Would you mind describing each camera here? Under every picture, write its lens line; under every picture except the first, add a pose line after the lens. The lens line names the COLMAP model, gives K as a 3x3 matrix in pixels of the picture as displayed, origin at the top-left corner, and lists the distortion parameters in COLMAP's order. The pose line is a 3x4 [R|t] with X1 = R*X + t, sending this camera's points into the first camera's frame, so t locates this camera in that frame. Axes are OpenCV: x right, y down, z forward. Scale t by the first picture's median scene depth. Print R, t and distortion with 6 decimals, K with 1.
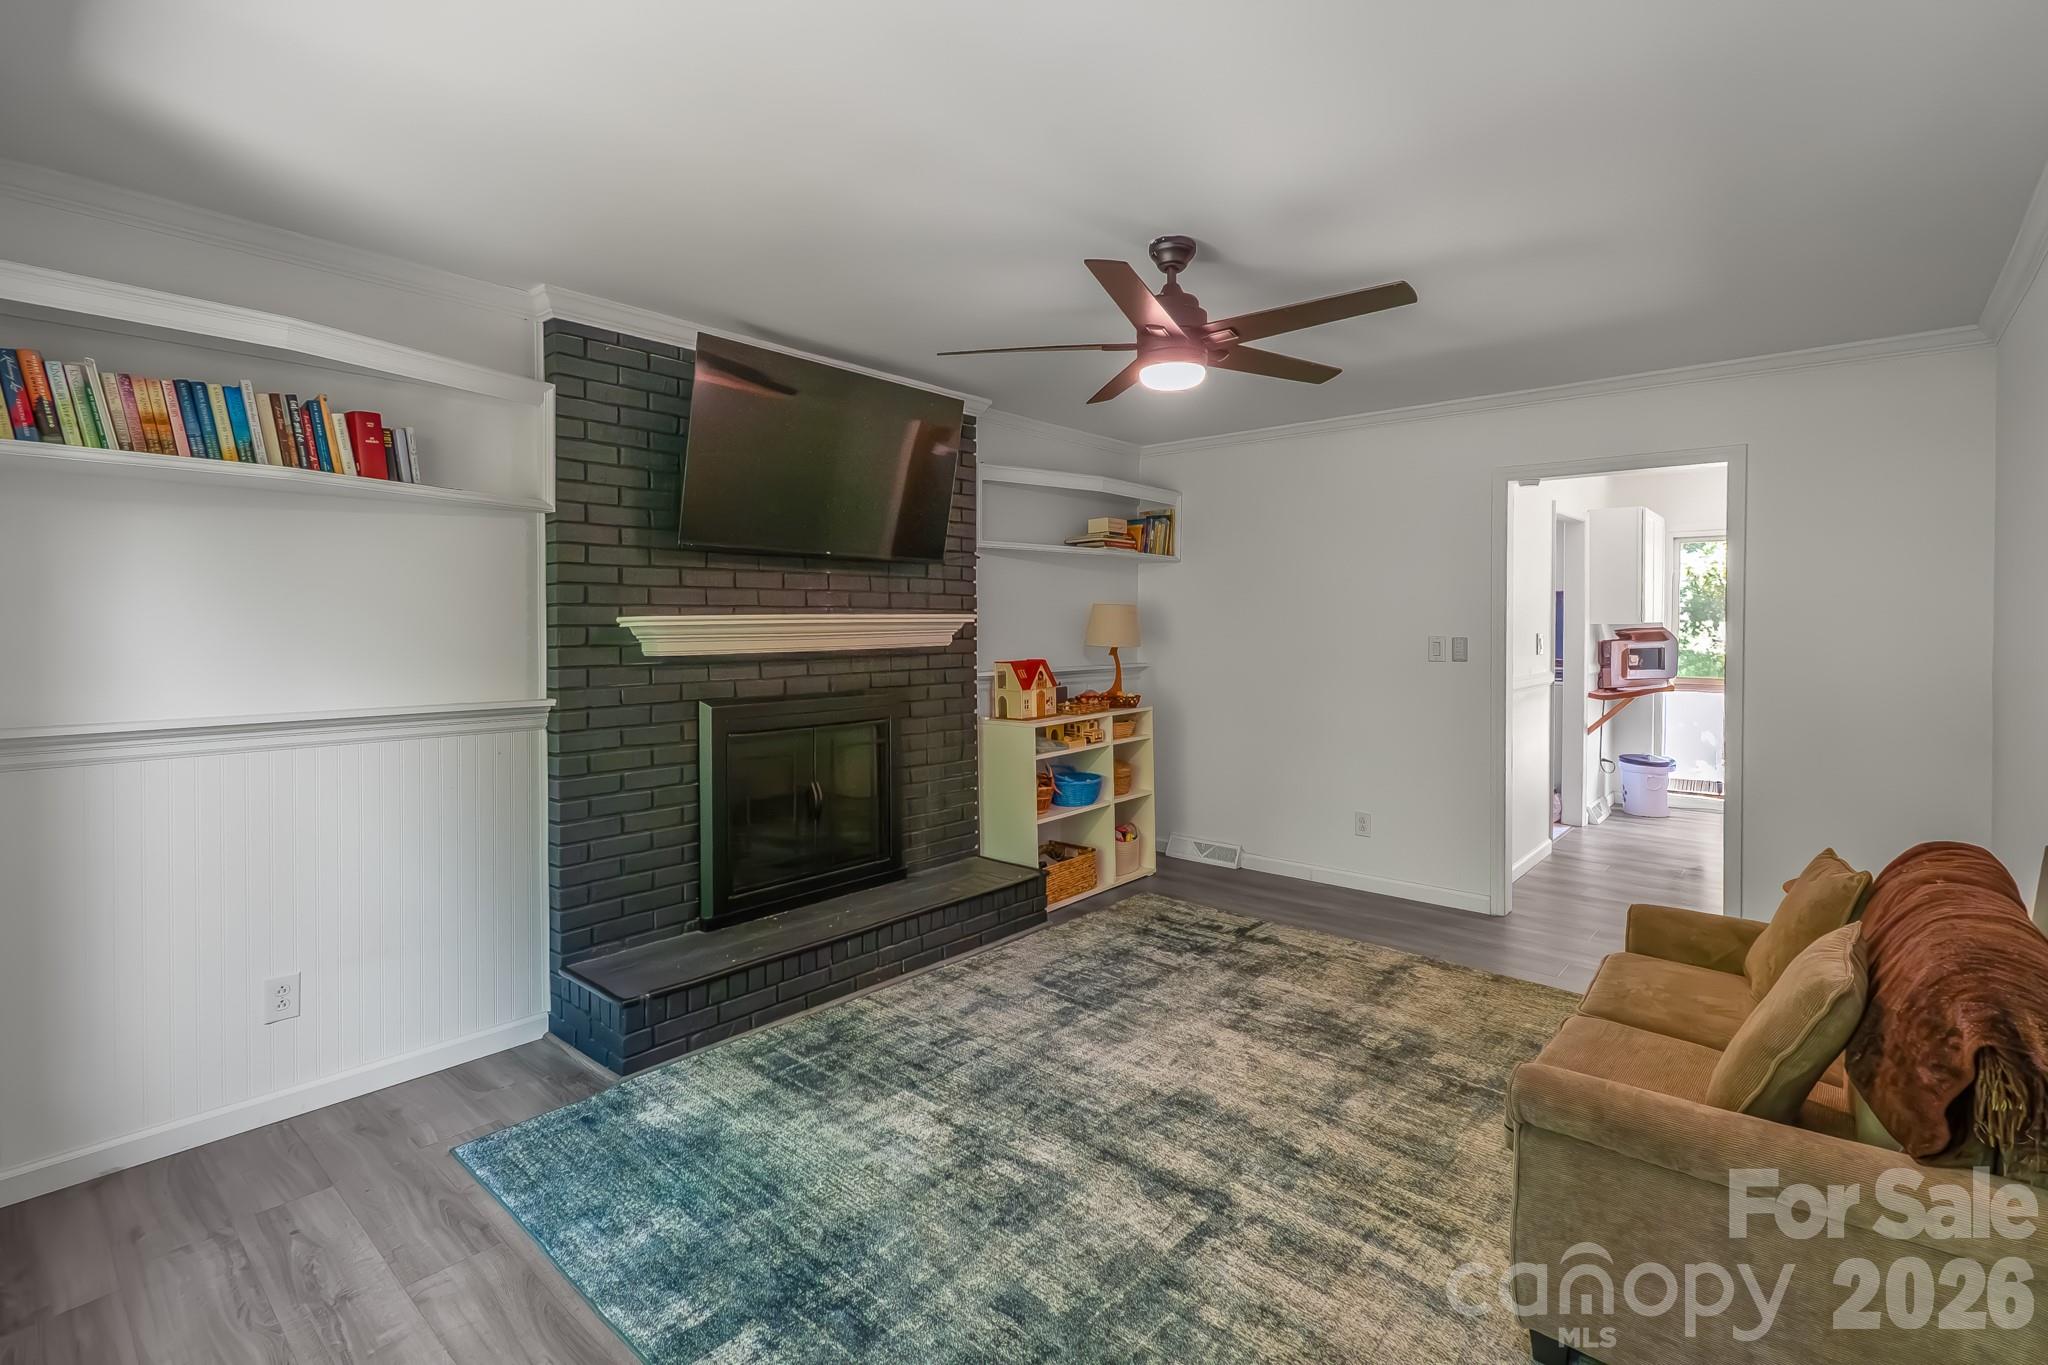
lens RADIAL K [[926.7, 0, 1042.4], [0, 926.7, 629.8], [0, 0, 1]] dist [0.007344, -0.001087]
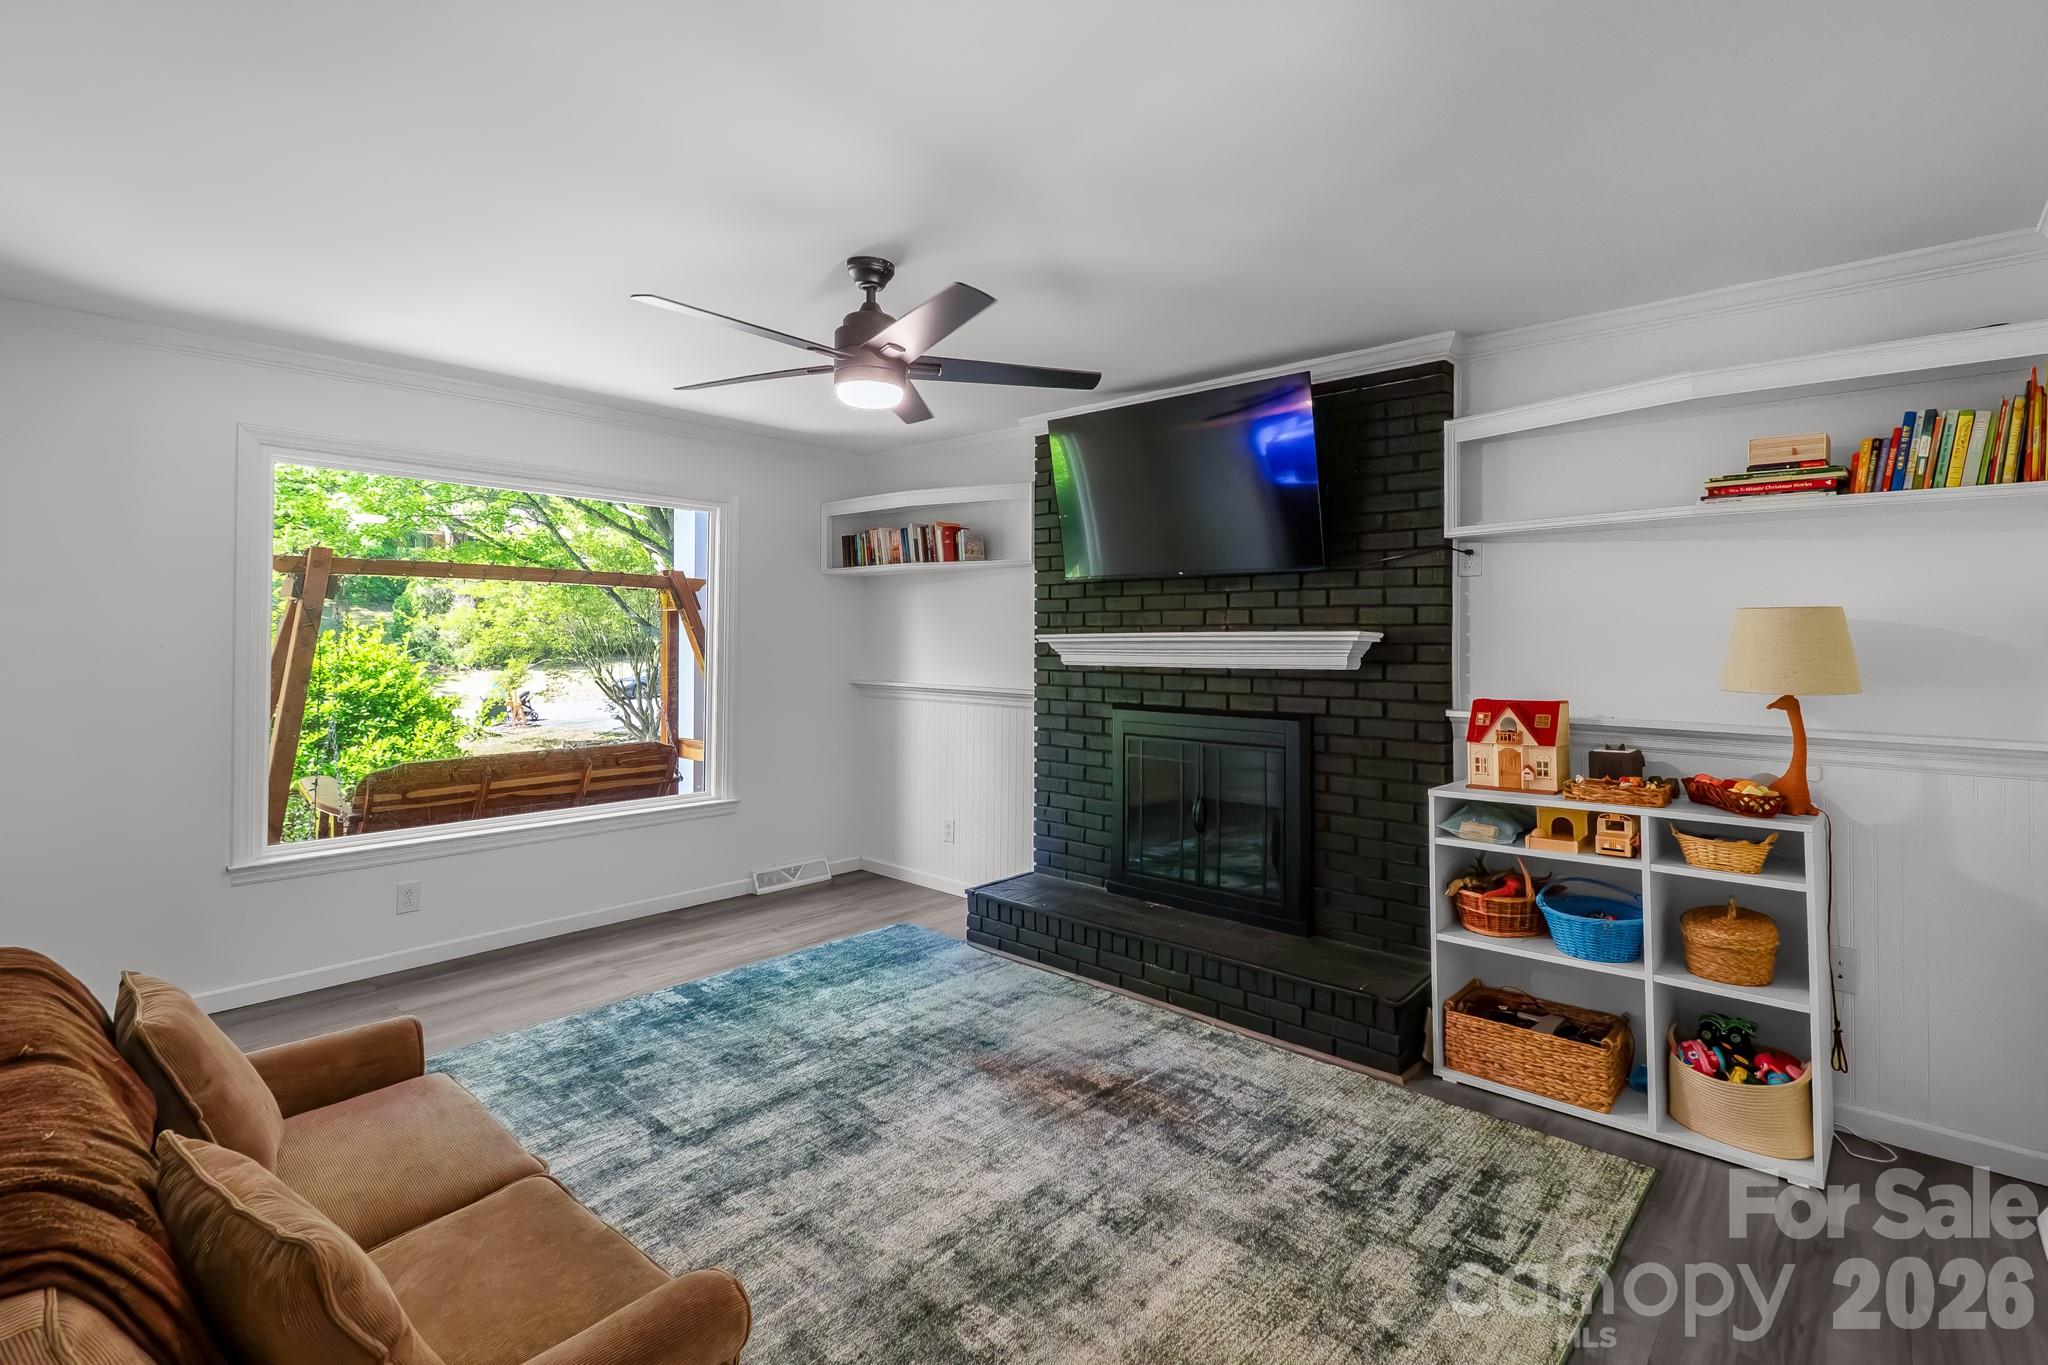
lens RADIAL K [[926.7, 0, 1054.0], [0, 926.7, 625.0], [0, 0, 1]] dist [0.007344, -0.001087]
pose [[0.006703, -0.010809, -0.999919, 0.874799], [-0.008802, 0.999902, -0.010868, -0.013743], [0.999939, 0.008874, 0.006607, 0.923477]]
